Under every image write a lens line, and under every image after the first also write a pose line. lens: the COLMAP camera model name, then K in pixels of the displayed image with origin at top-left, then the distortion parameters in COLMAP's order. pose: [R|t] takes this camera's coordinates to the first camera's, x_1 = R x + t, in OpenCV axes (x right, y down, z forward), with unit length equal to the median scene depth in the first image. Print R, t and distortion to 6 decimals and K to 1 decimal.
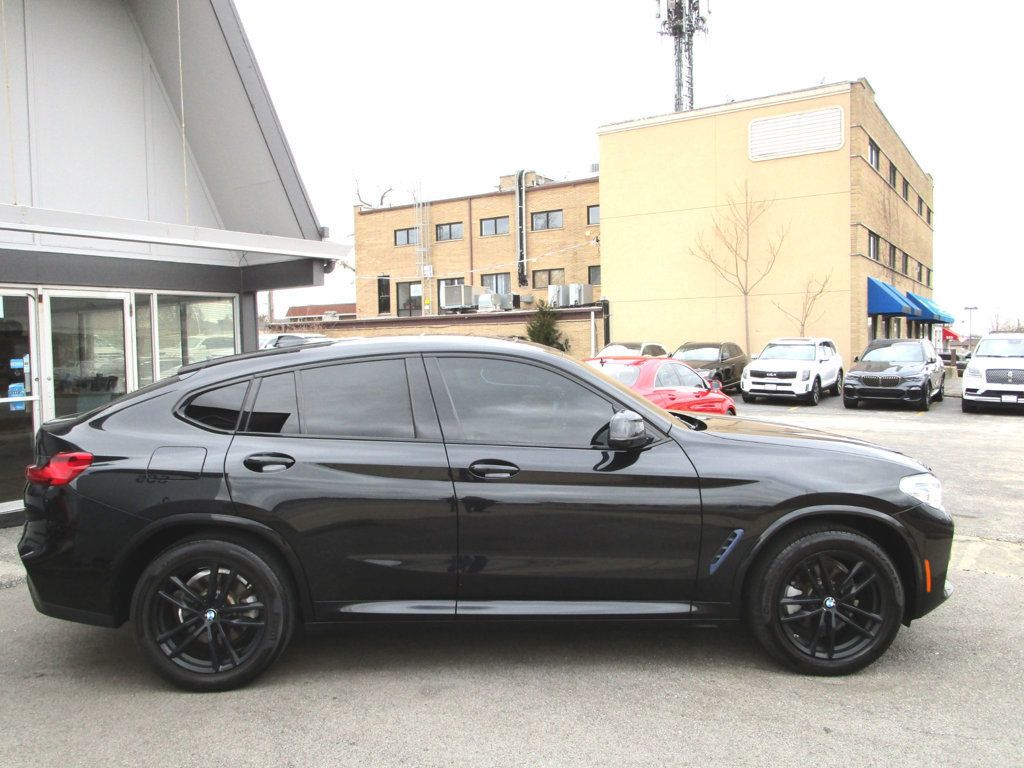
lens RADIAL K [[863.1, 0, 512.2], [0, 863.1, 382.5], [0, 0, 1]] dist [-0.019968, -0.001395]
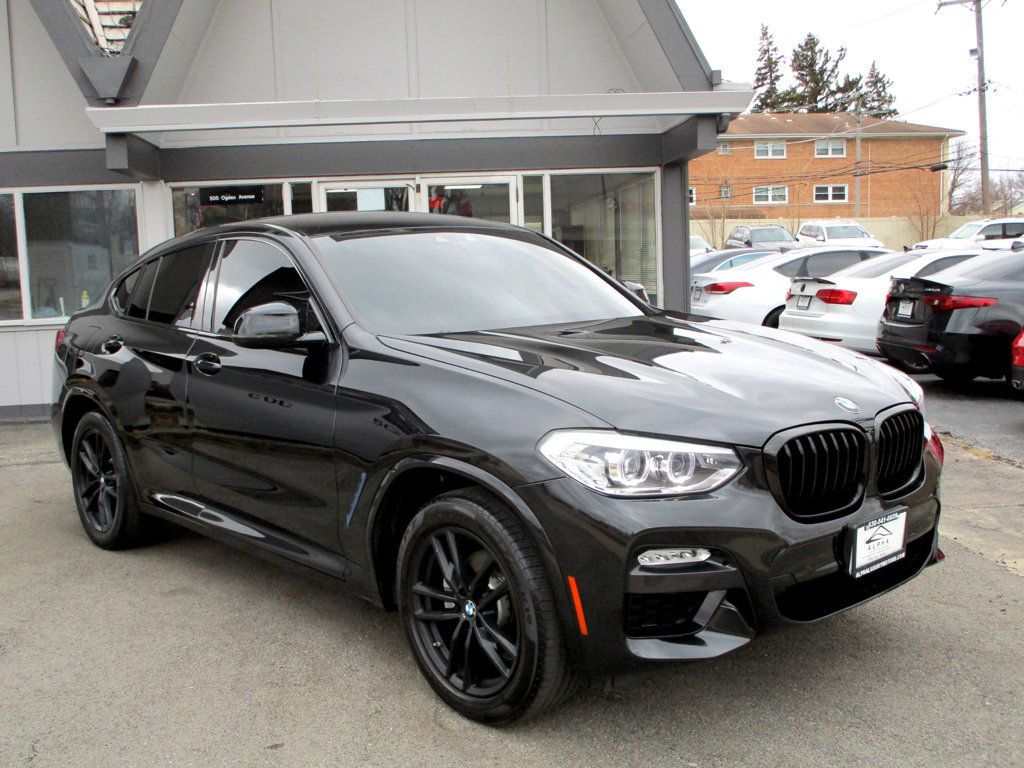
lens RADIAL K [[1167.2, 0, 511.3], [0, 1167.2, 385.0], [0, 0, 1]] dist [-0.031254, 0.000000]
pose [[0.599365, 0.080800, -0.796387, 0.600988], [-0.014989, 0.995851, 0.089757, 0.004972], [0.800335, -0.041861, 0.598090, 0.282744]]
